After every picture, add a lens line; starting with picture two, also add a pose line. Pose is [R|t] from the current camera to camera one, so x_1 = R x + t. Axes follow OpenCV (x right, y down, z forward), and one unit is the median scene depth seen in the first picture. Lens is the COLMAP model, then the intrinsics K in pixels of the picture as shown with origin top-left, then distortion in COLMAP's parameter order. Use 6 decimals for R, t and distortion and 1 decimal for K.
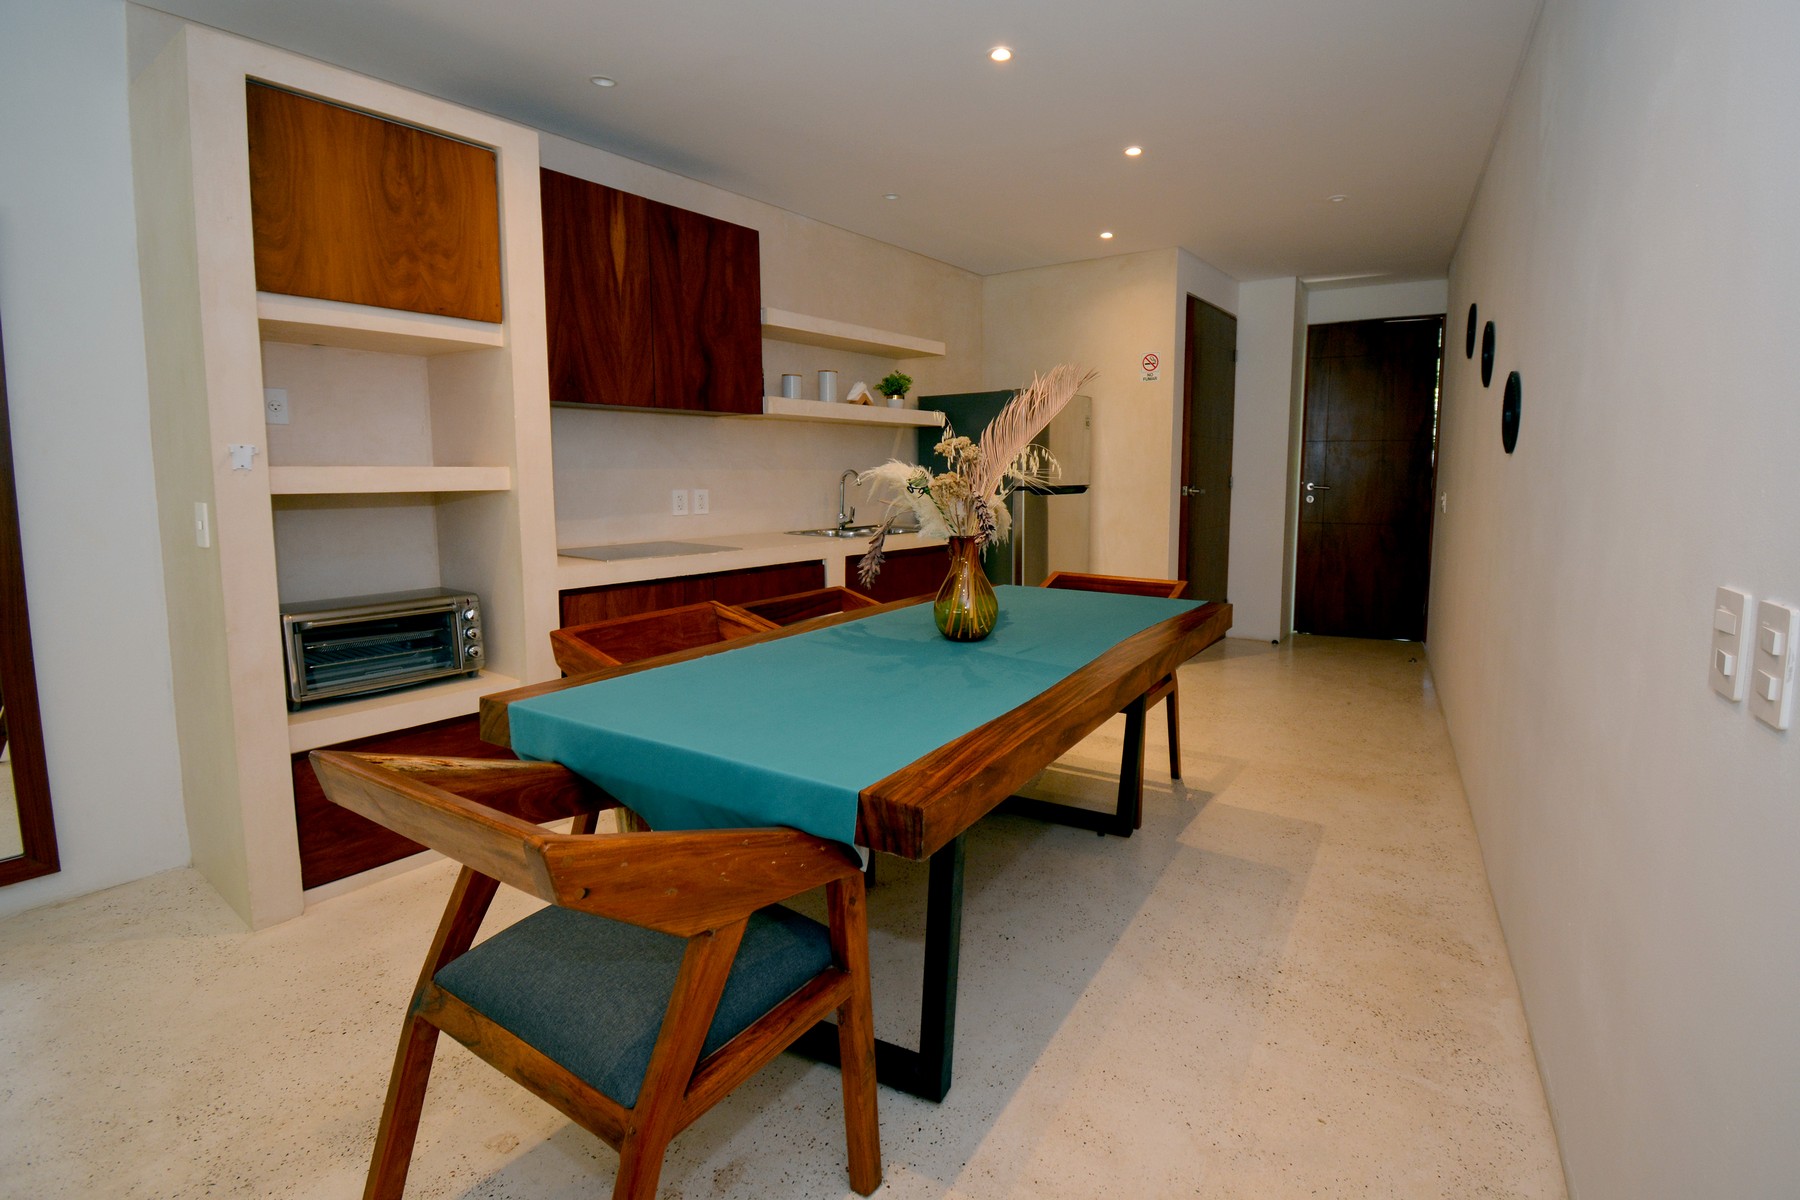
lens RADIAL K [[863.3, 0, 904.8], [0, 863.3, 592.7], [0, 0, 1]] dist [0.003684, -0.001542]
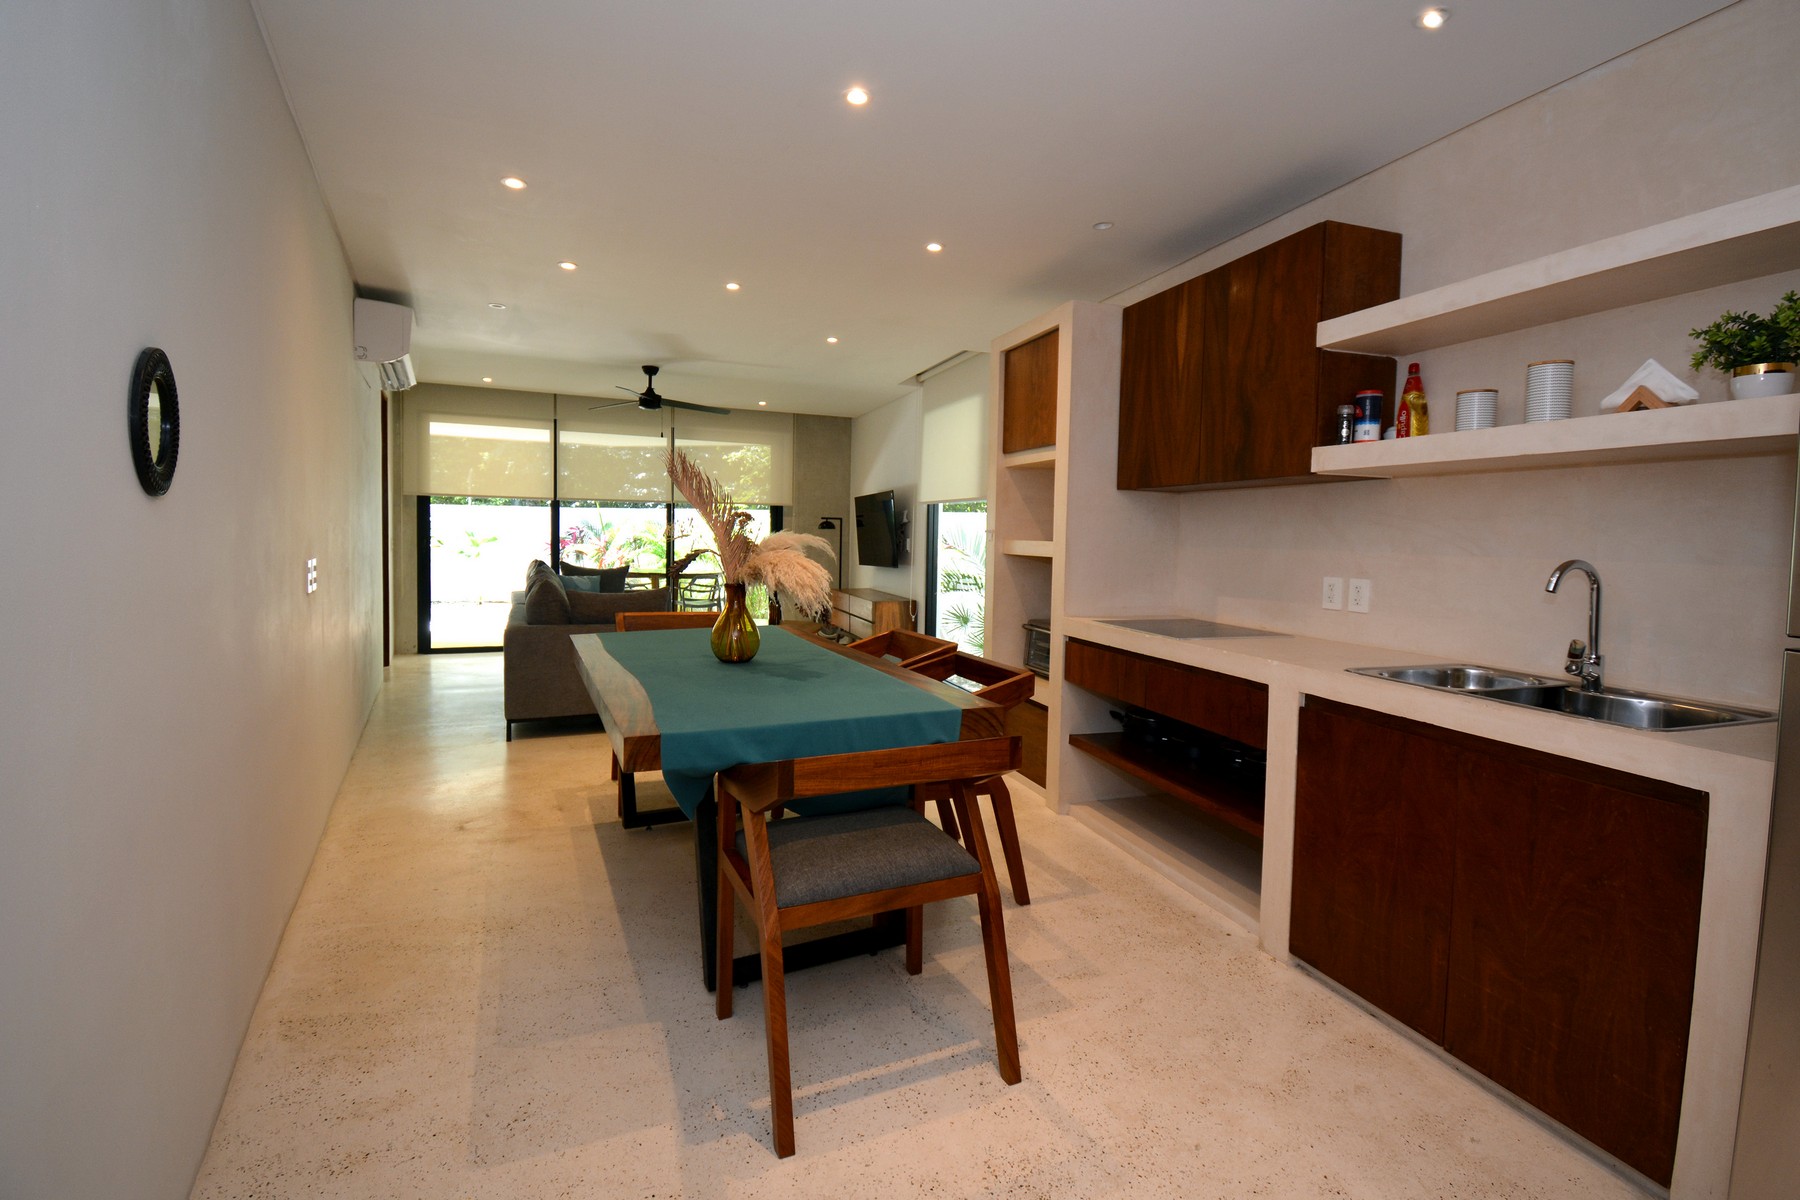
lens RADIAL K [[863.3, 0, 957.3], [0, 863.3, 609.4], [0, 0, 1]] dist [0.003684, -0.001542]
pose [[-0.513561, 0.055578, -0.856251, 0.712808], [-0.145352, 0.977843, 0.150650, -0.192510], [0.845652, 0.201826, -0.494104, 1.338914]]
